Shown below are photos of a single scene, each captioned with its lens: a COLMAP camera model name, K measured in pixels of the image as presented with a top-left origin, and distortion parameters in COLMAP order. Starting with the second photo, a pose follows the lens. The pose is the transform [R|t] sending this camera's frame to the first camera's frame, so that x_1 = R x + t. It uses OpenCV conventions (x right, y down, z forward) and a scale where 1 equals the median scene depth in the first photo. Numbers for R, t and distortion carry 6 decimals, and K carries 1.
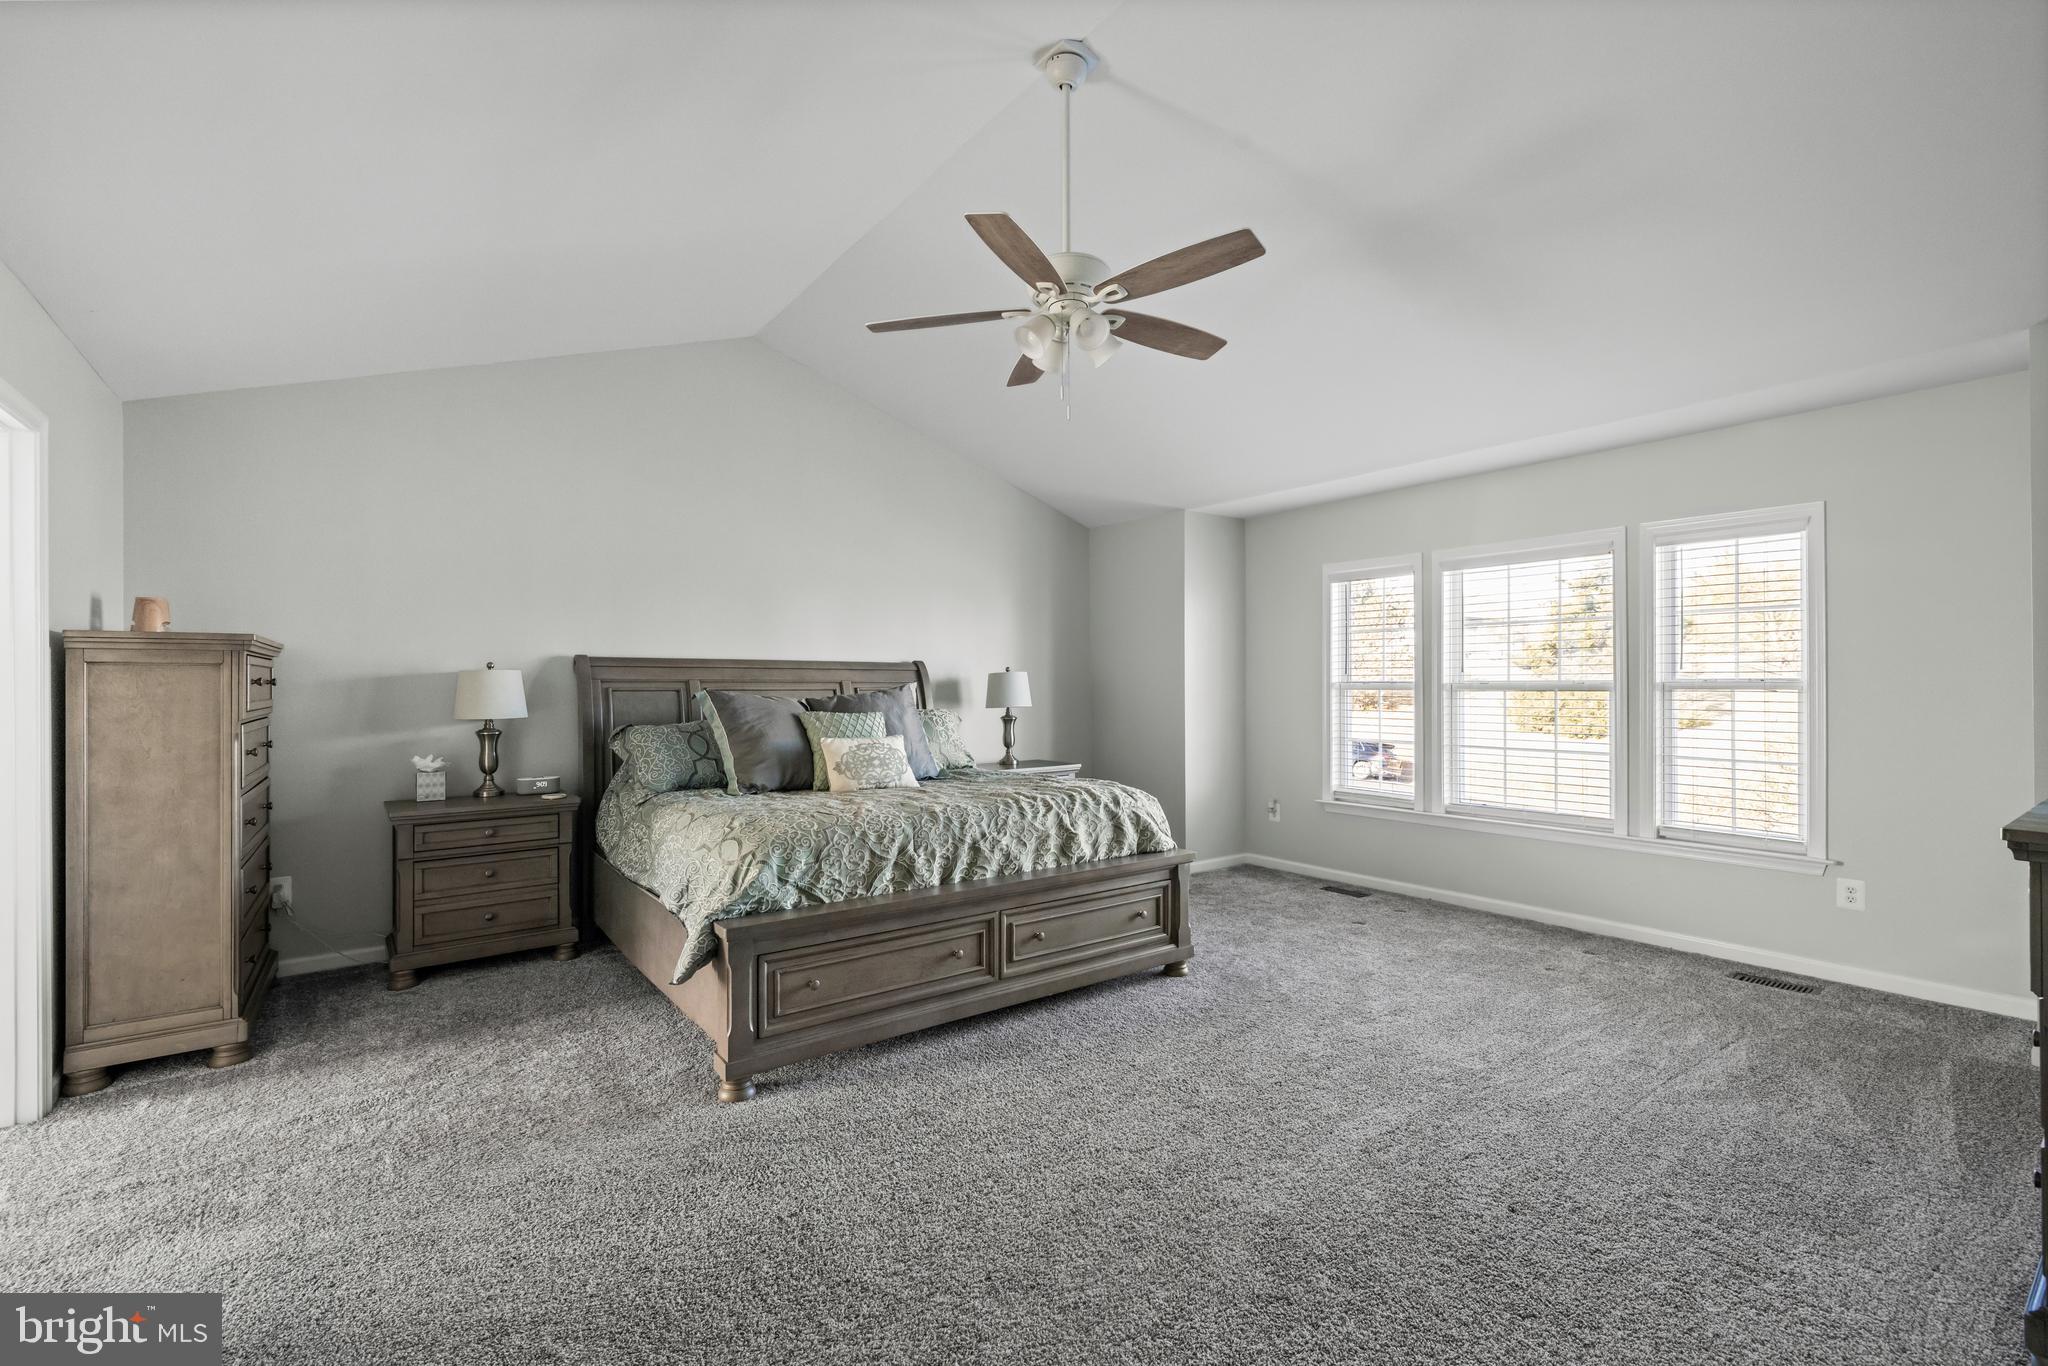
lens RADIAL K [[865.3, 0, 1024.0], [0, 865.3, 683.0], [0, 0, 1]] dist [0.002034, 0.000053]
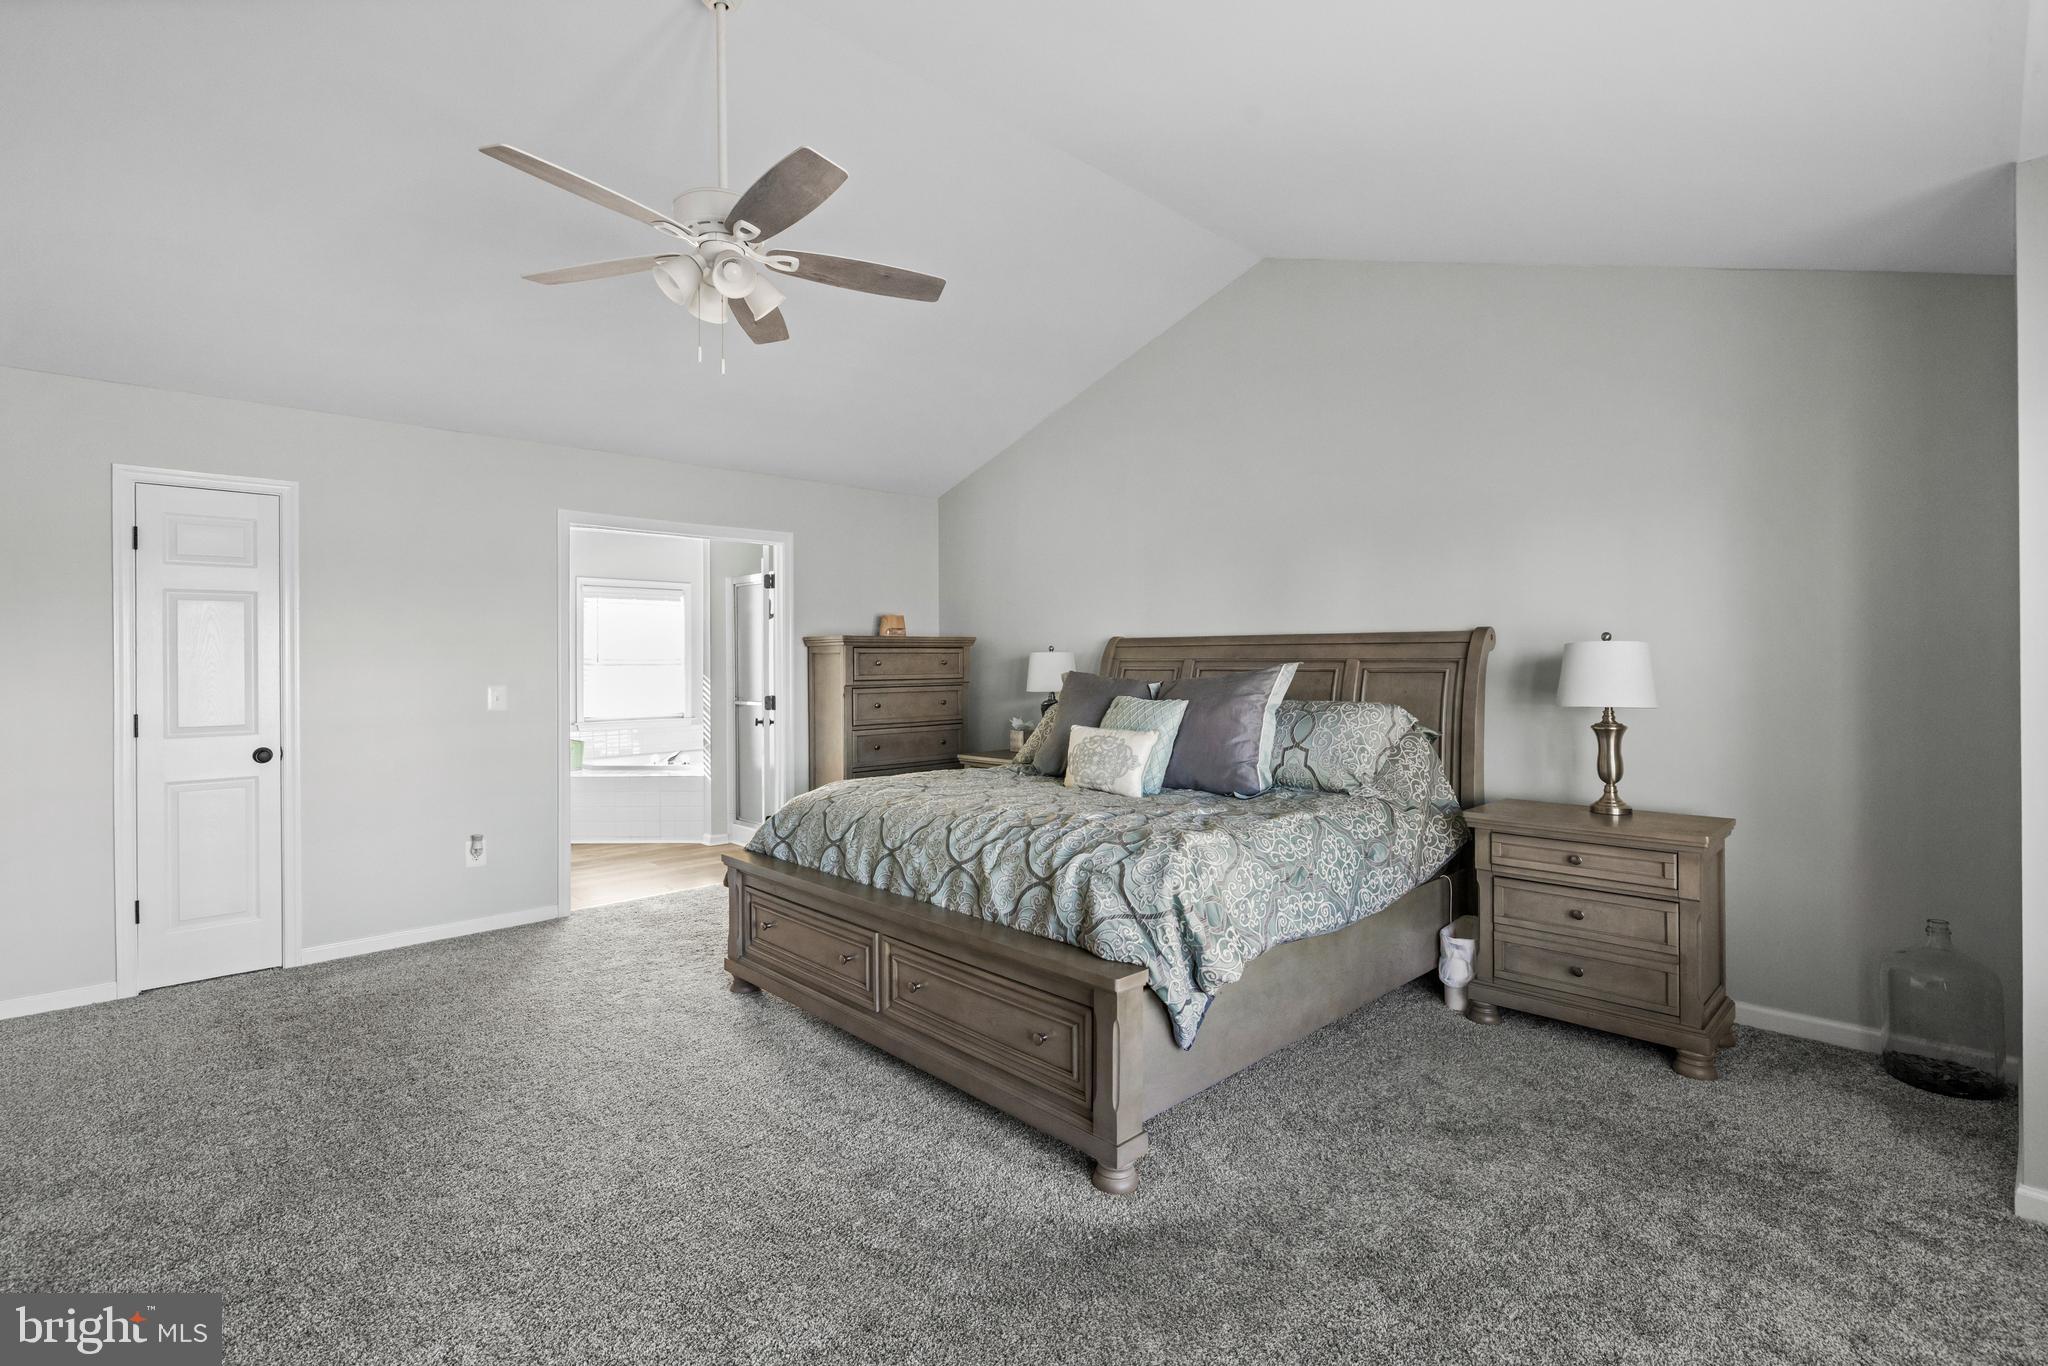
lens RADIAL K [[896.2, 0, 1026.1], [0, 896.2, 659.3], [0, 0, 1]] dist [-0.000514, -0.000022]
pose [[0.162689, 0.001231, -0.986677, 0.820677], [0.001973, 0.999997, 0.001573, -0.009421], [0.986675, -0.002203, 0.162686, 0.937491]]
